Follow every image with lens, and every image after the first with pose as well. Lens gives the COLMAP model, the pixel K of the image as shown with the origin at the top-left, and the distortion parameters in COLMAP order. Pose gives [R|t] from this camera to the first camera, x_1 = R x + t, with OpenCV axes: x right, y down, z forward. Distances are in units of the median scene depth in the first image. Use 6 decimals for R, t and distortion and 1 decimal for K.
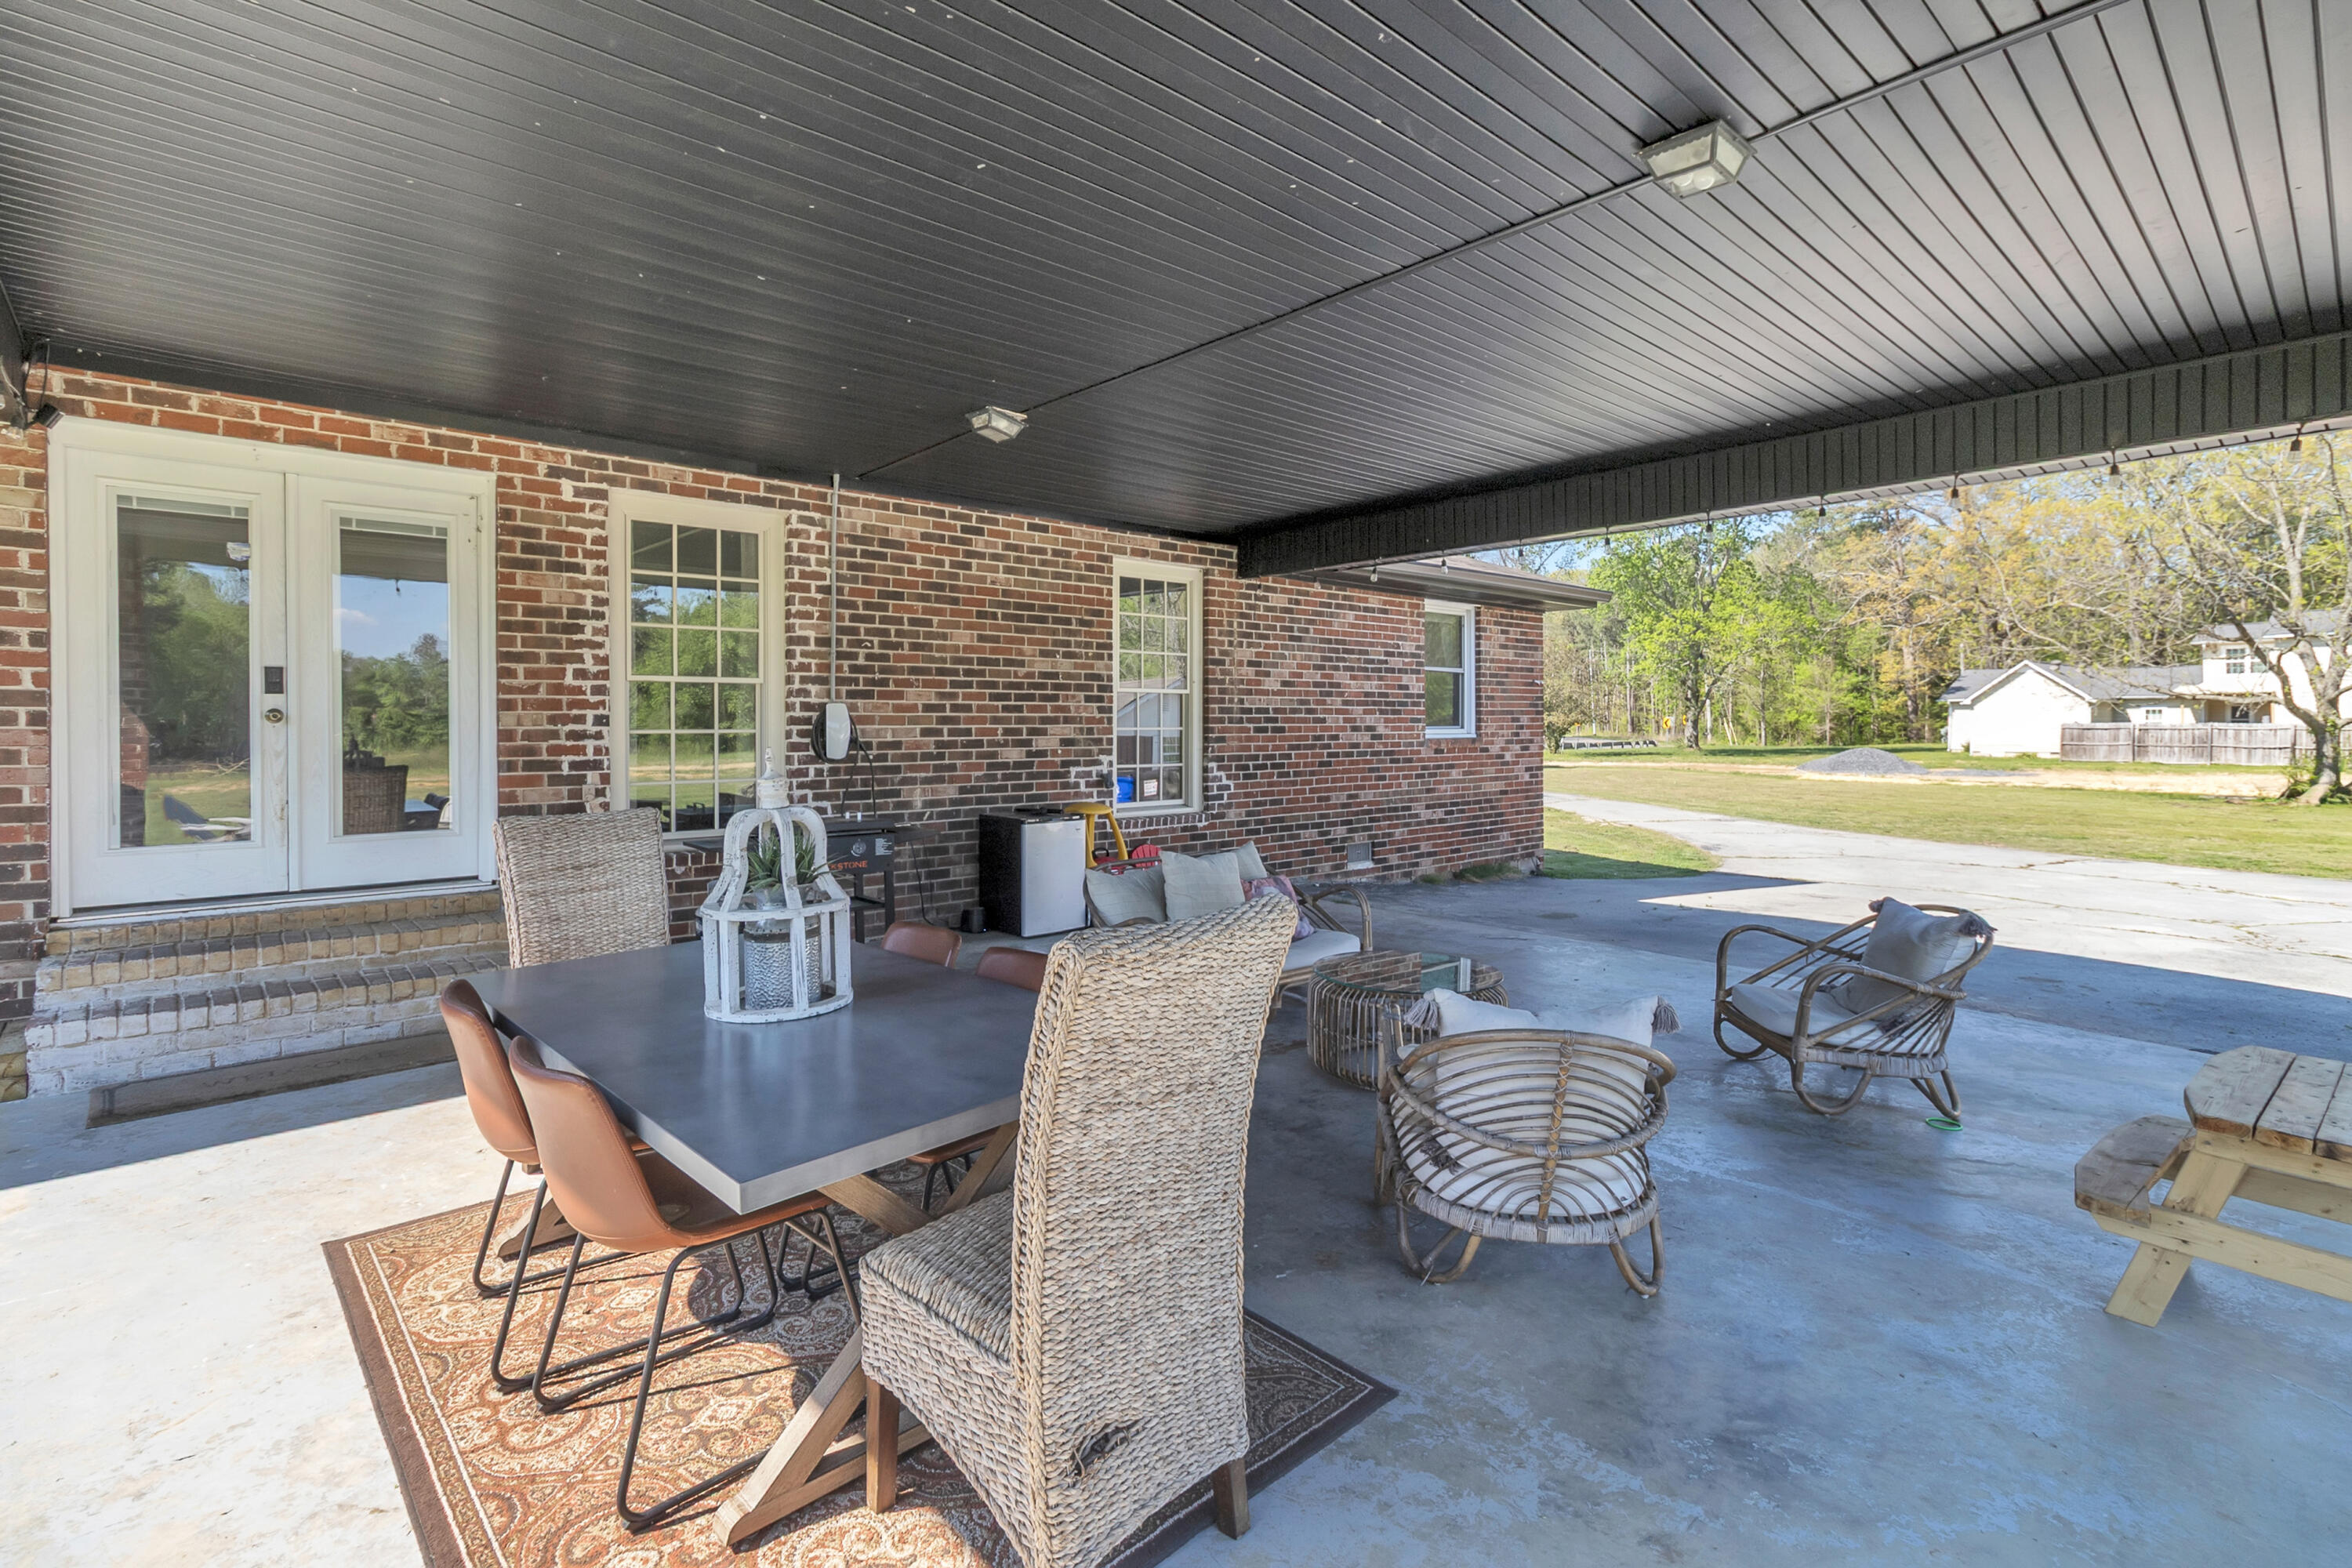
lens RADIAL K [[1070.1, 0, 1174.5], [0, 1070.1, 738.2], [0, 0, 1]] dist [0.008455, 0.000151]
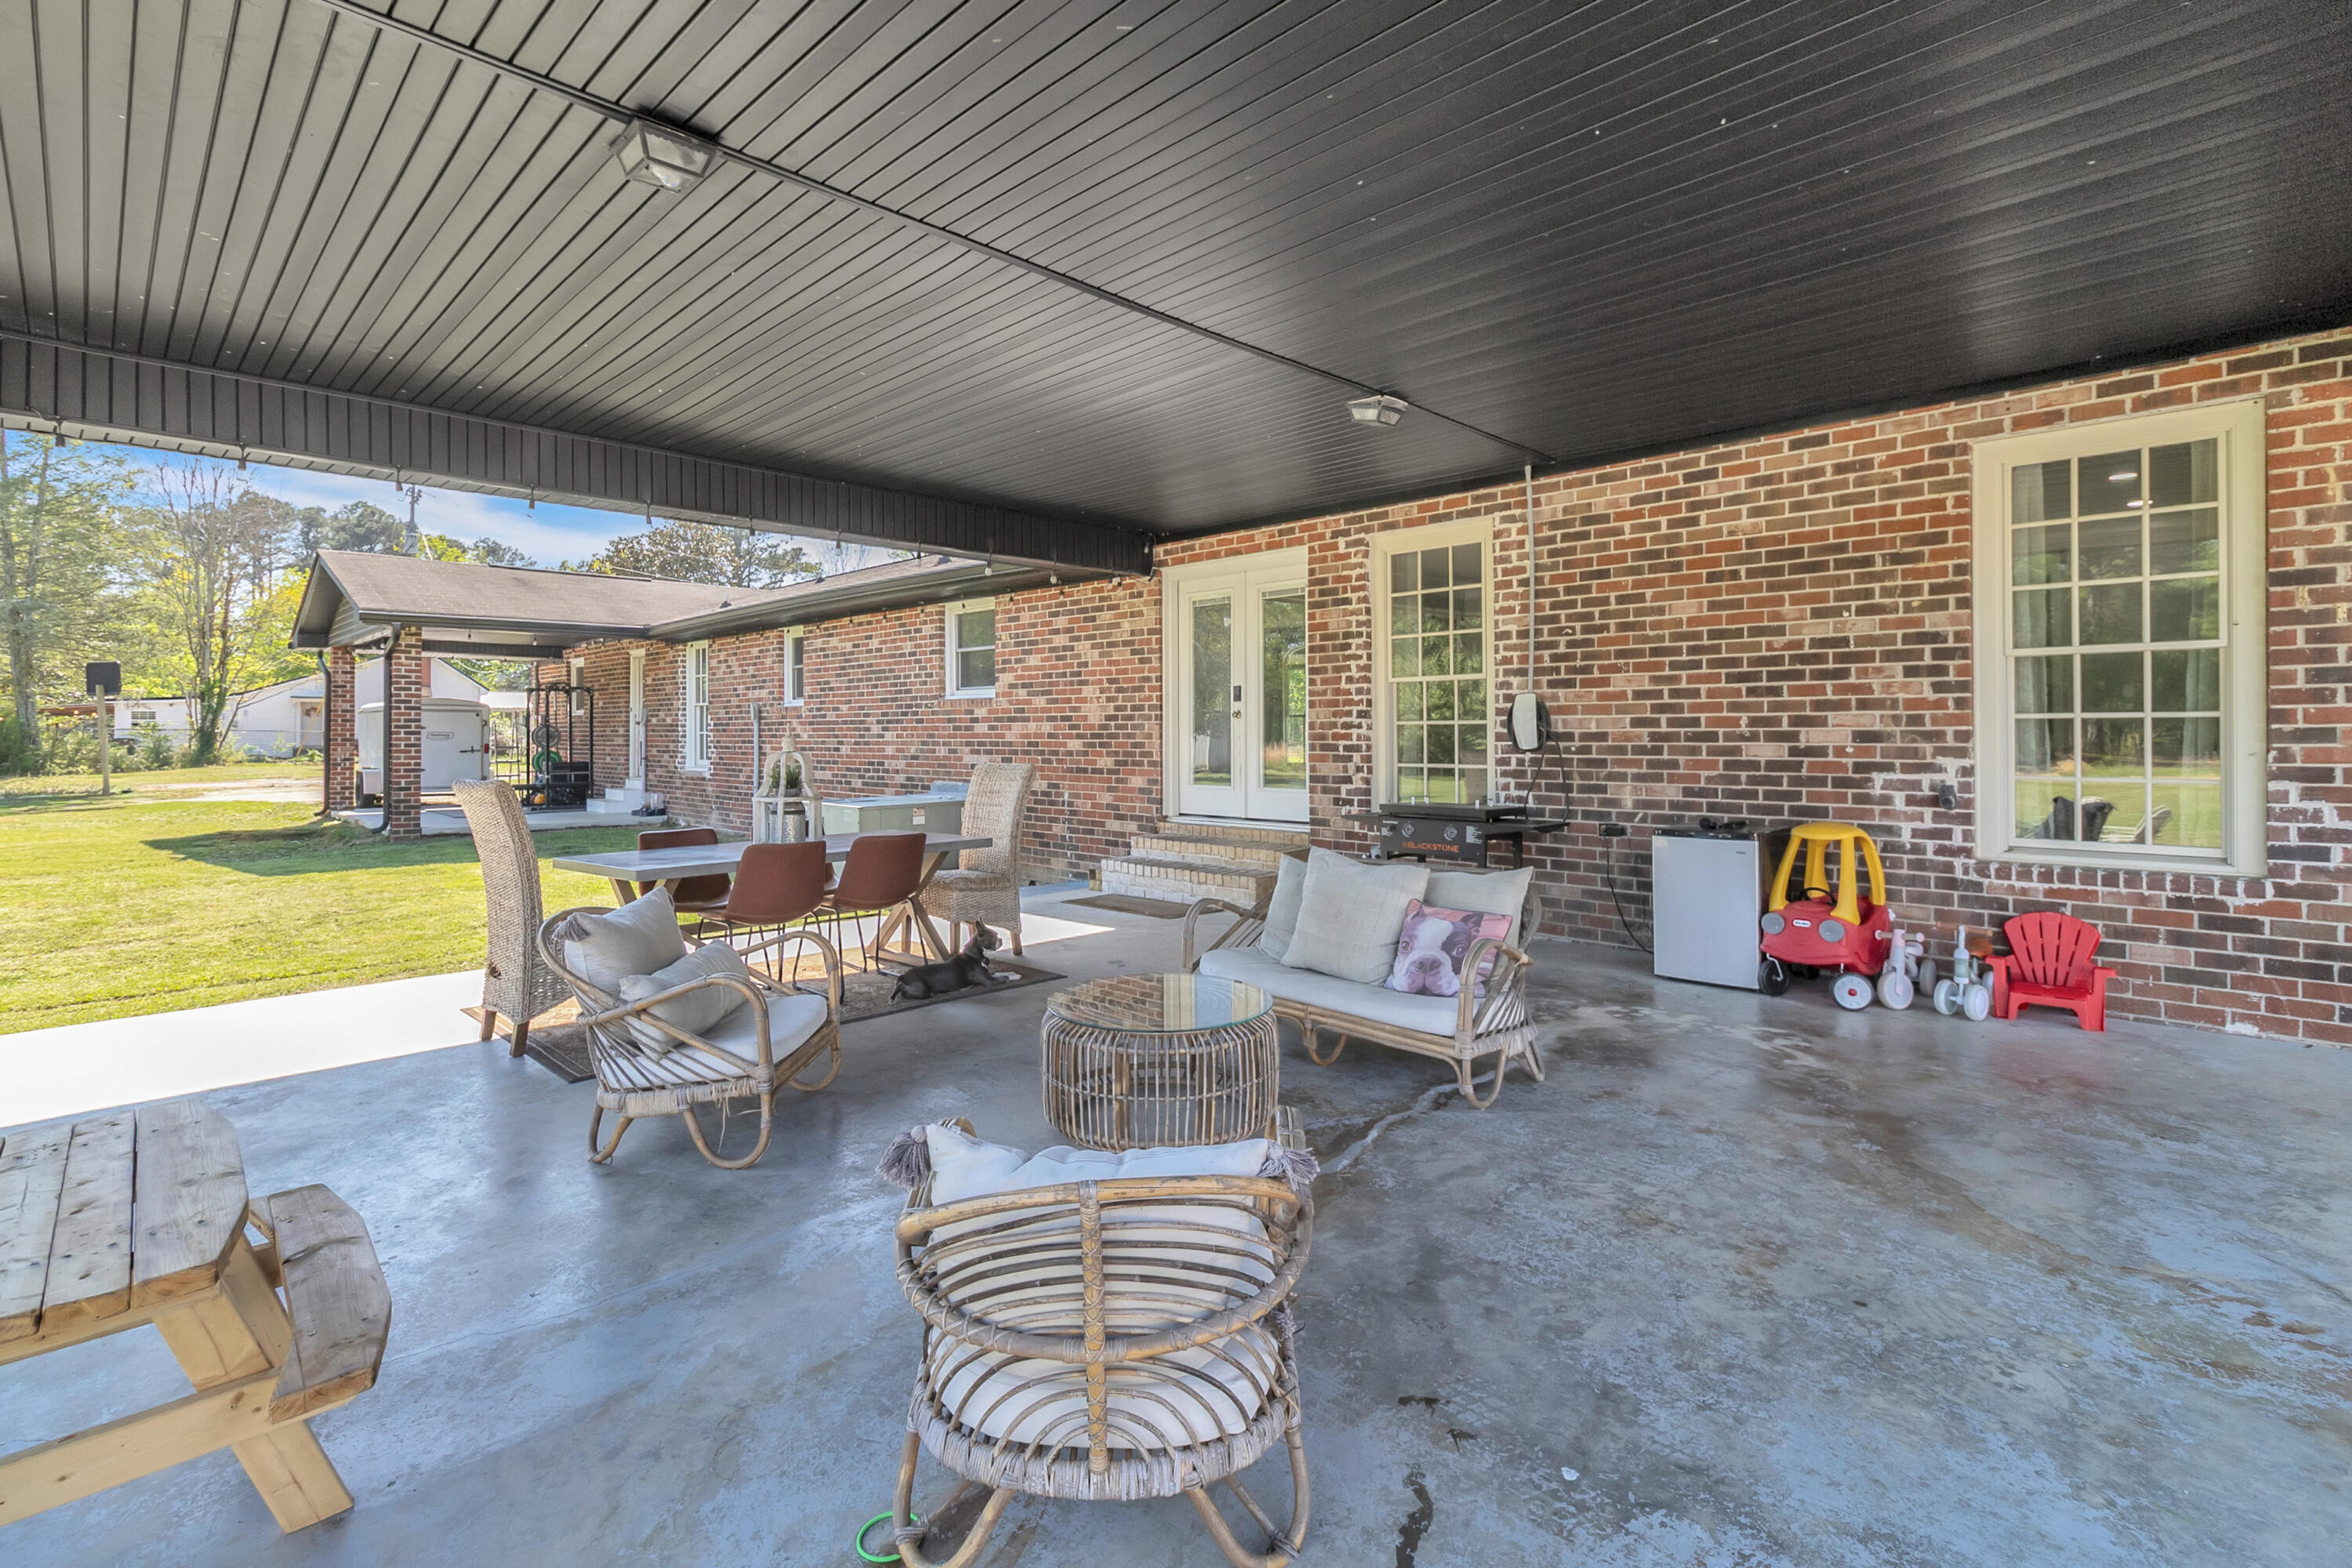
lens RADIAL K [[1070.1, 0, 1149.3], [0, 1070.1, 718.1], [0, 0, 1]] dist [0.008455, 0.000151]
pose [[0.055092, -0.001424, -0.998480, 0.629458], [0.001476, 0.999998, -0.001345, -0.008695], [0.998480, -0.001400, 0.055094, 0.553228]]
